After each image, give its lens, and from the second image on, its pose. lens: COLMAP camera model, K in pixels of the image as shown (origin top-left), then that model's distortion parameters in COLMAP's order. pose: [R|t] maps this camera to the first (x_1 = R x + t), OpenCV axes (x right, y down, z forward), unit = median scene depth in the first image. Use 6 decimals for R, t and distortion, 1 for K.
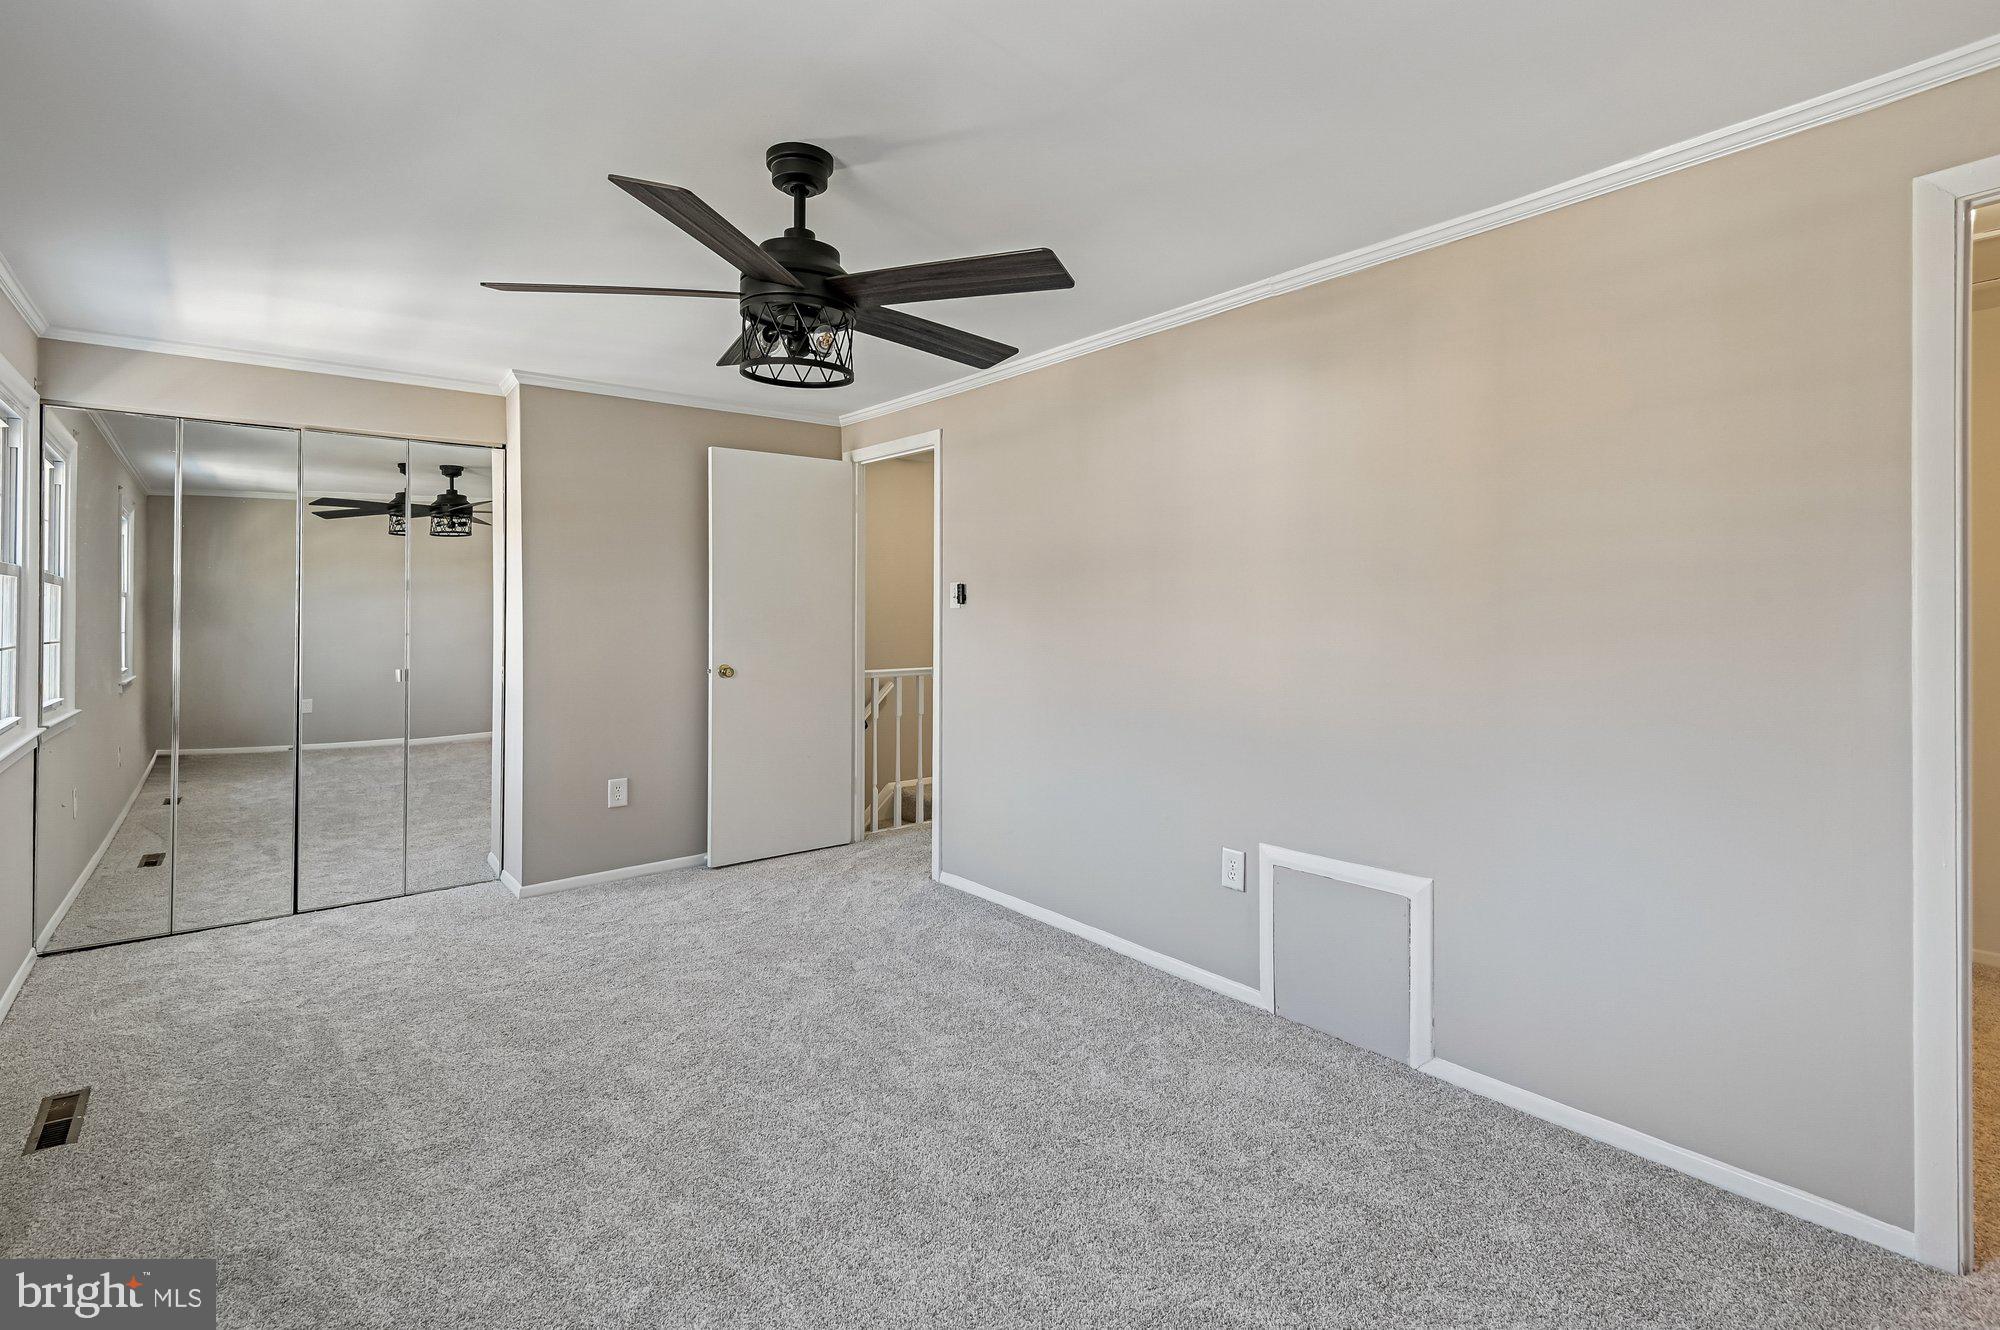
lens RADIAL K [[930.1, 0, 981.8], [0, 930.1, 630.3], [0, 0, 1]] dist [0.020804, -0.010704]
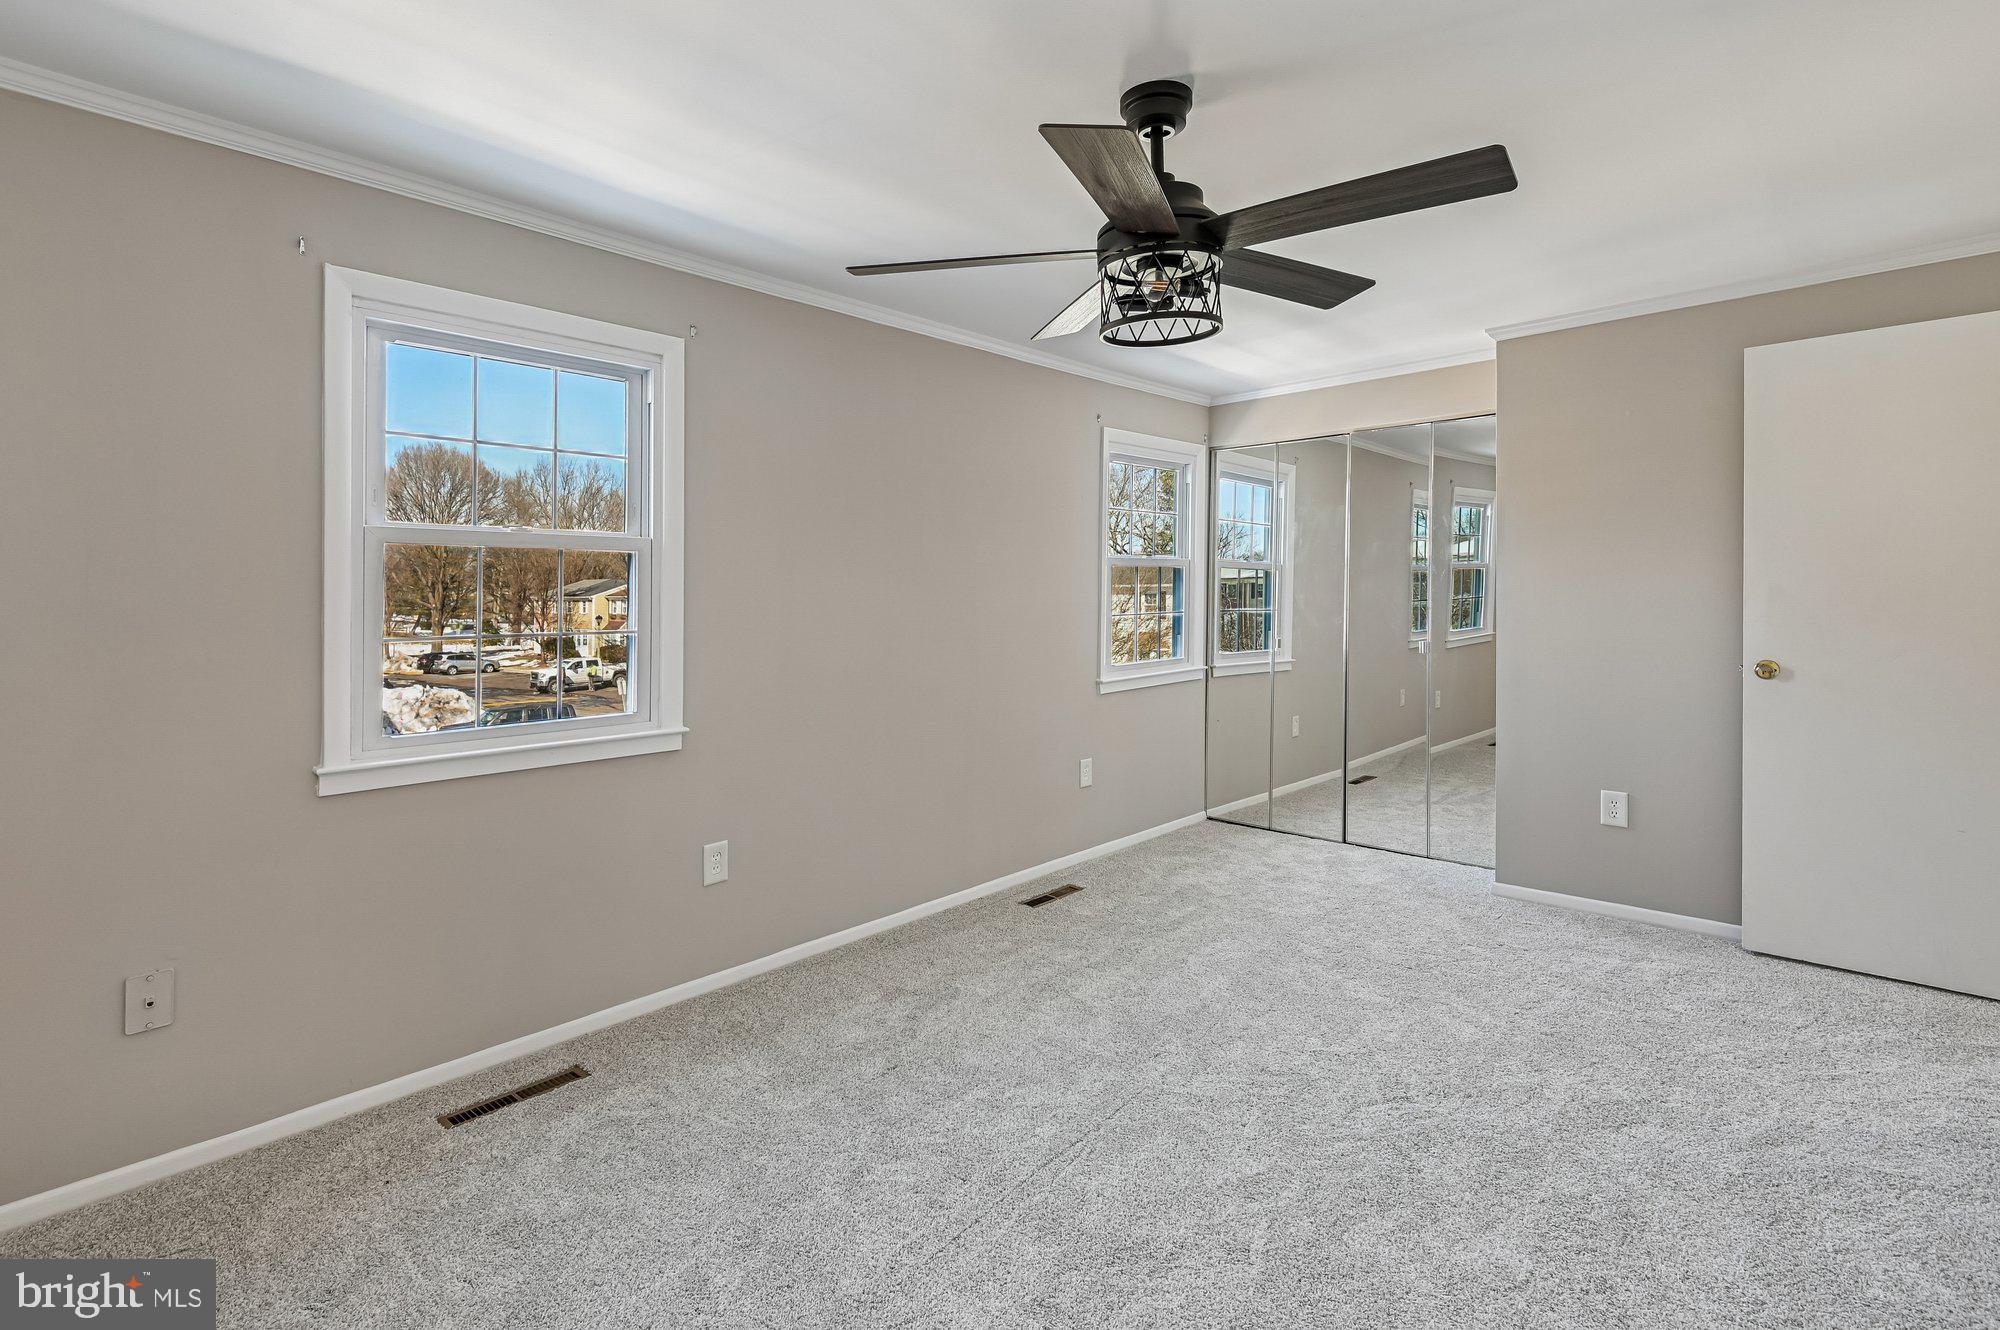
lens RADIAL K [[949.8, 0, 988.7], [0, 949.8, 592.9], [0, 0, 1]] dist [0.020811, -0.011433]
pose [[0.128845, 0.003194, -0.991660, 0.453028], [-0.005855, 0.999980, 0.002461, -0.015019], [0.991648, 0.005489, 0.128861, 0.440596]]
